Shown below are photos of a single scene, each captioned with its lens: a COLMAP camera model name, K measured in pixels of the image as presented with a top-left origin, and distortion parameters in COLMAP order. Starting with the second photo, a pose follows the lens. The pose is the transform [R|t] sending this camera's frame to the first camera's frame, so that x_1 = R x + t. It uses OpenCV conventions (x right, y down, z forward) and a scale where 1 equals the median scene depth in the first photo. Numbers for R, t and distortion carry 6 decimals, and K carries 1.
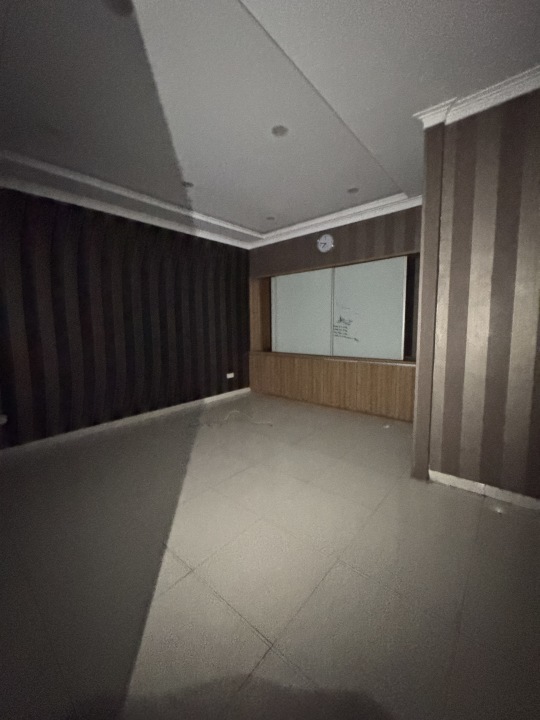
lens RADIAL K [[287.7, 0, 268.6], [0, 287.7, 357.5], [0, 0, 1]] dist [-0.002337, -0.000017]
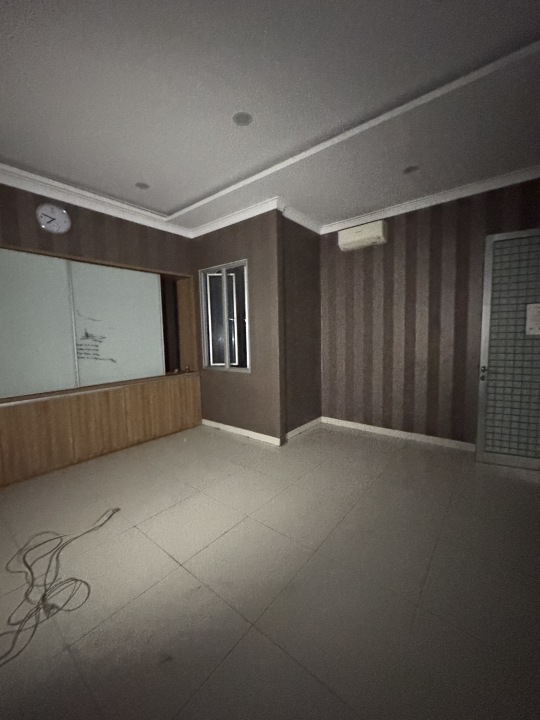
lens RADIAL K [[287.7, 0, 268.8], [0, 287.7, 360.0], [0, 0, 1]] dist [-0.002337, -0.000017]
pose [[-0.028398, -0.070195, 0.997129, -0.498178], [0.137646, 0.987754, 0.073455, -0.061601], [-0.990074, 0.139337, -0.018388, 0.579073]]
